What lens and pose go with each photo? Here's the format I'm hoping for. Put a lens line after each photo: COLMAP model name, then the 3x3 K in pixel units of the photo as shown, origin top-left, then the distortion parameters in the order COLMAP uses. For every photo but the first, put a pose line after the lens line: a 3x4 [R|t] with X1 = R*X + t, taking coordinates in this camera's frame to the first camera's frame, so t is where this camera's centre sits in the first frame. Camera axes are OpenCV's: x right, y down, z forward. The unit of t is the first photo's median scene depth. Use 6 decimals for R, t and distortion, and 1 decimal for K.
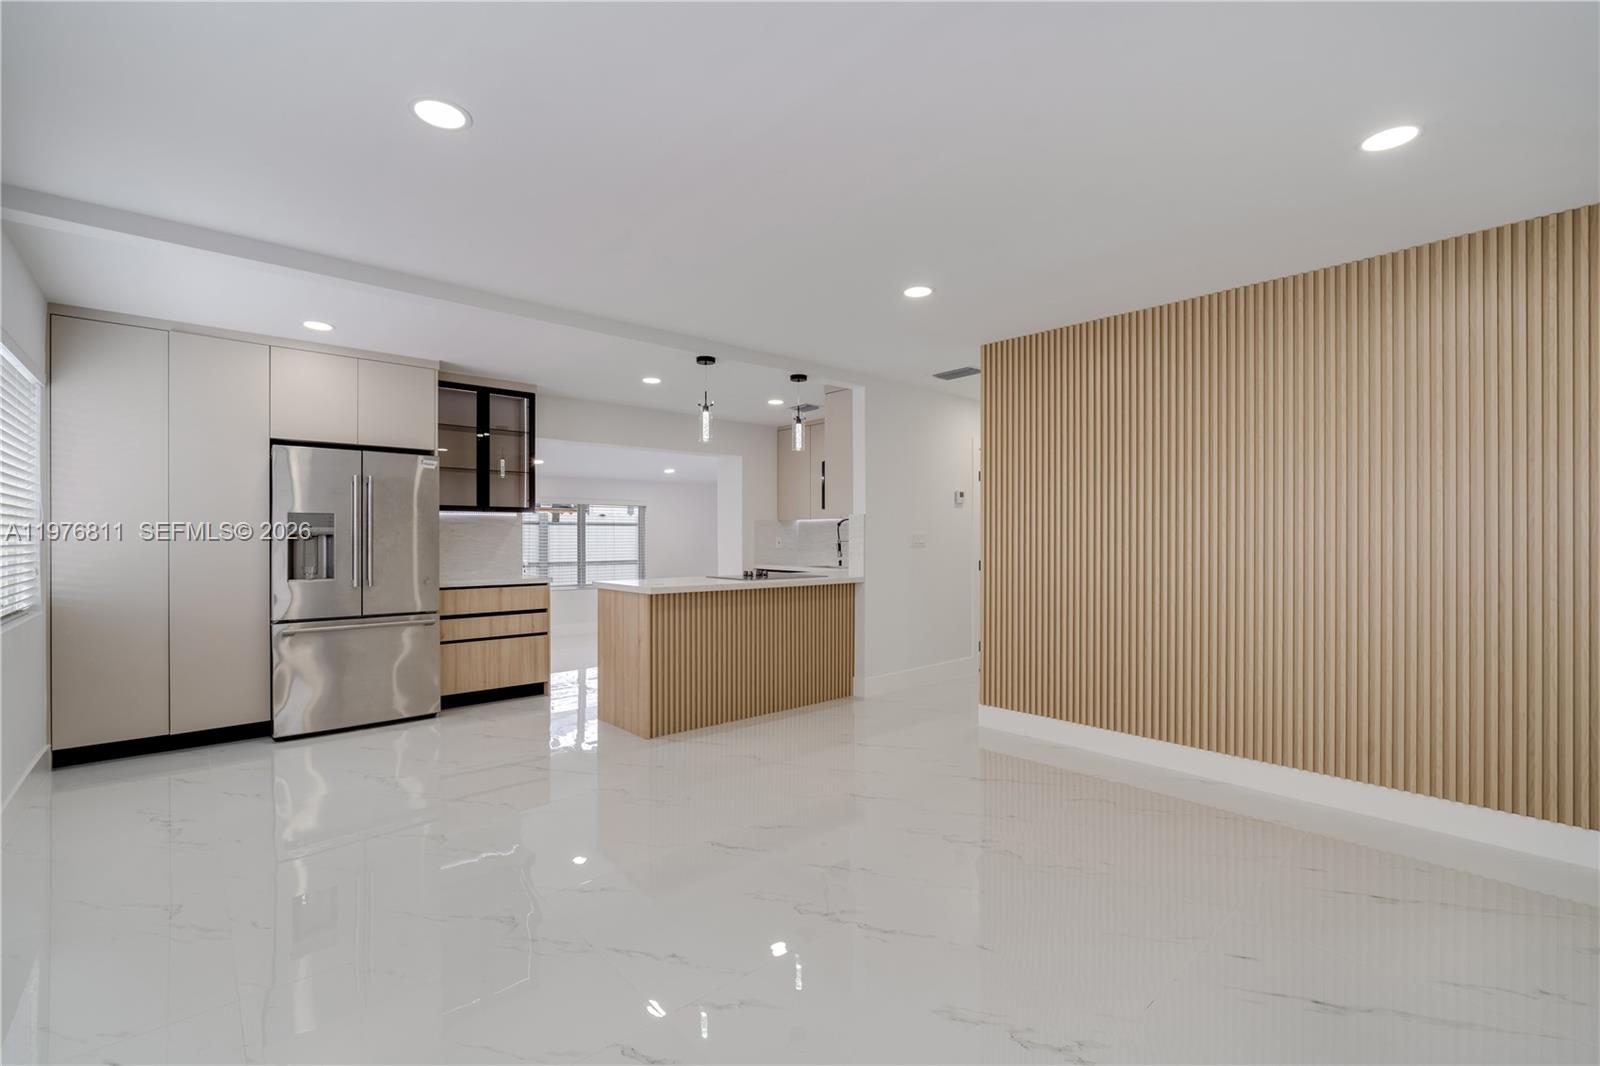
lens RADIAL K [[697.6, 0, 795.5], [0, 697.6, 539.7], [0, 0, 1]] dist [-0.005370, -0.000153]
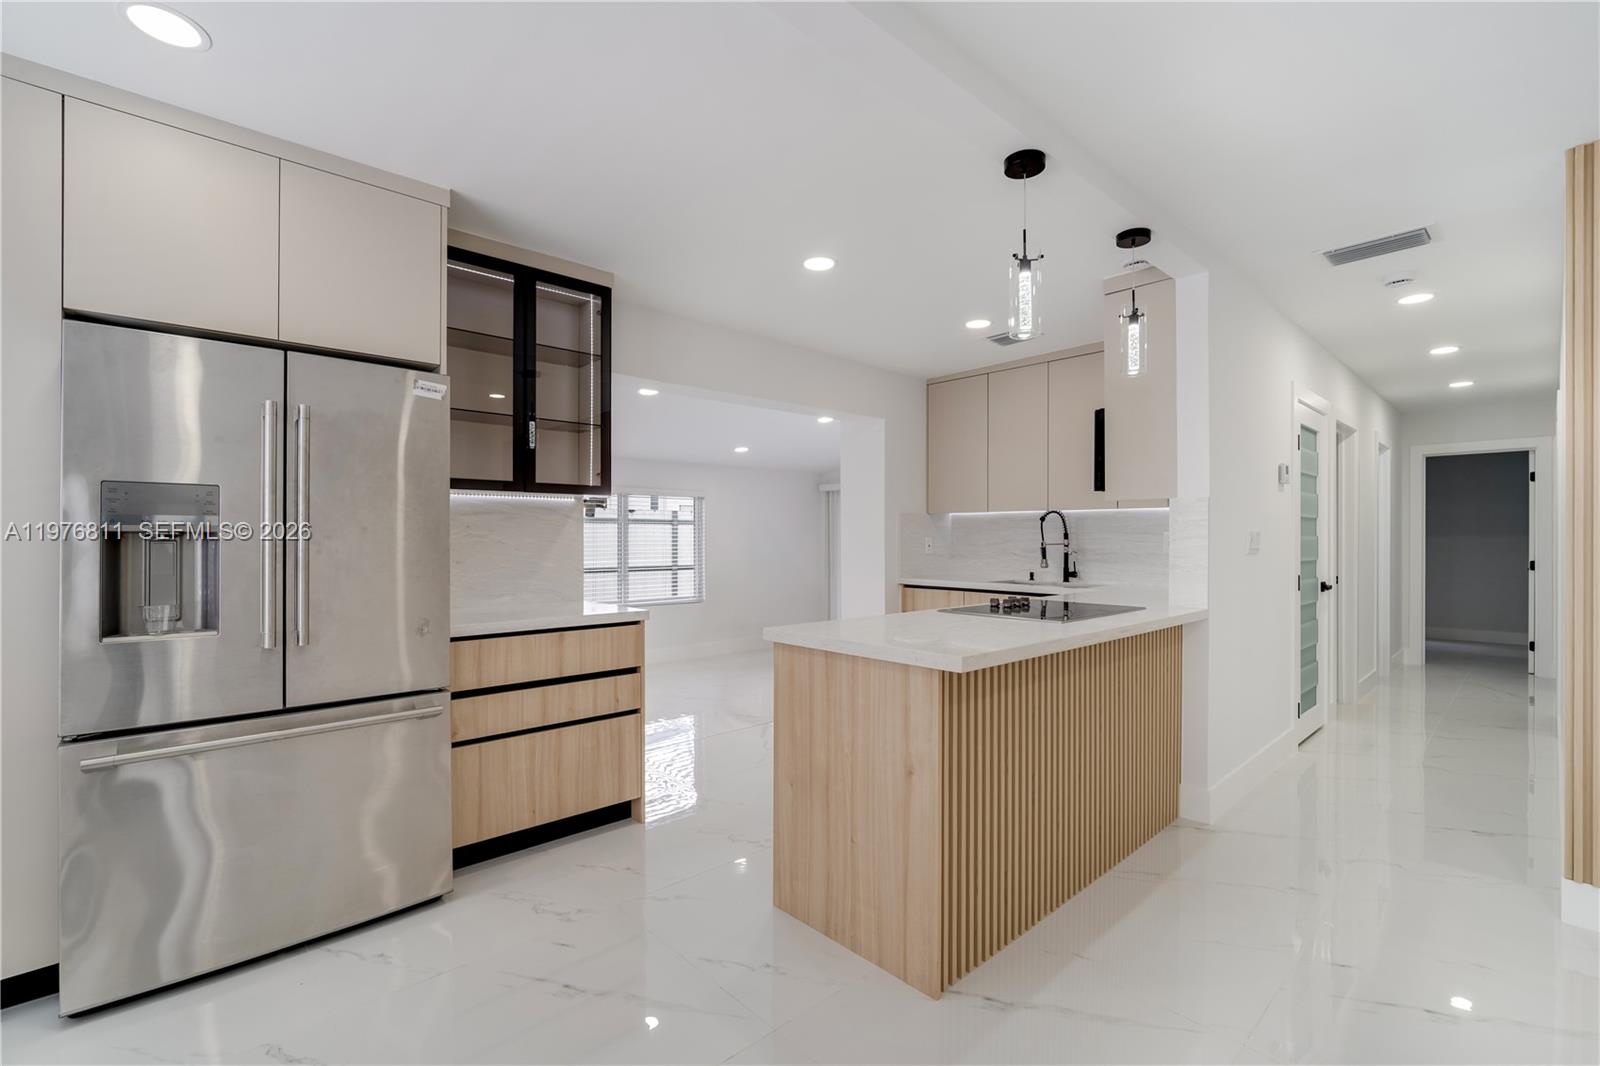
lens RADIAL K [[705.6, 0, 797.7], [0, 705.6, 538.8], [0, 0, 1]] dist [-0.003157, 0.000019]
pose [[0.999866, 0.000525, 0.016372, -0.257951], [-0.000496, 0.999998, -0.001788, -0.002325], [-0.016373, 0.001780, 0.999864, 0.468156]]
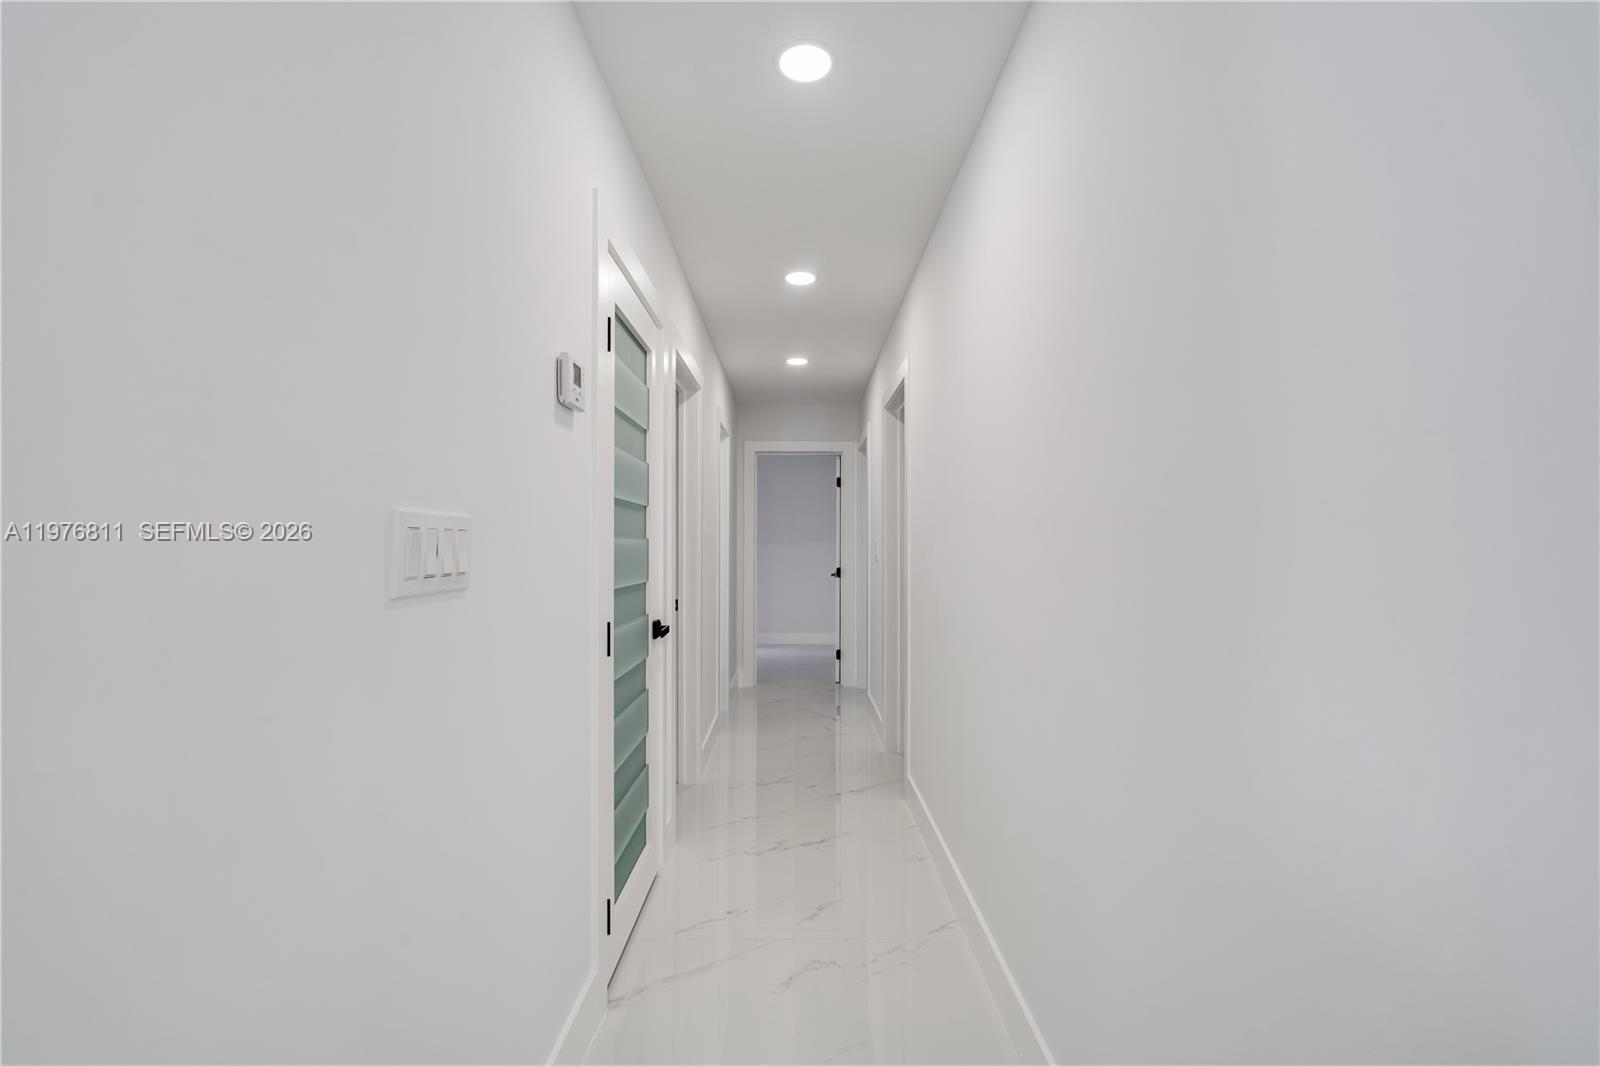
lens RADIAL K [[697.6, 0, 795.5], [0, 697.6, 539.7], [0, 0, 1]] dist [-0.005370, -0.000153]
pose [[0.671435, 0.007260, 0.741028, 0.126343], [0.002389, 0.999926, -0.011961, -0.001279], [-0.741060, 0.009801, 0.671367, 0.949076]]
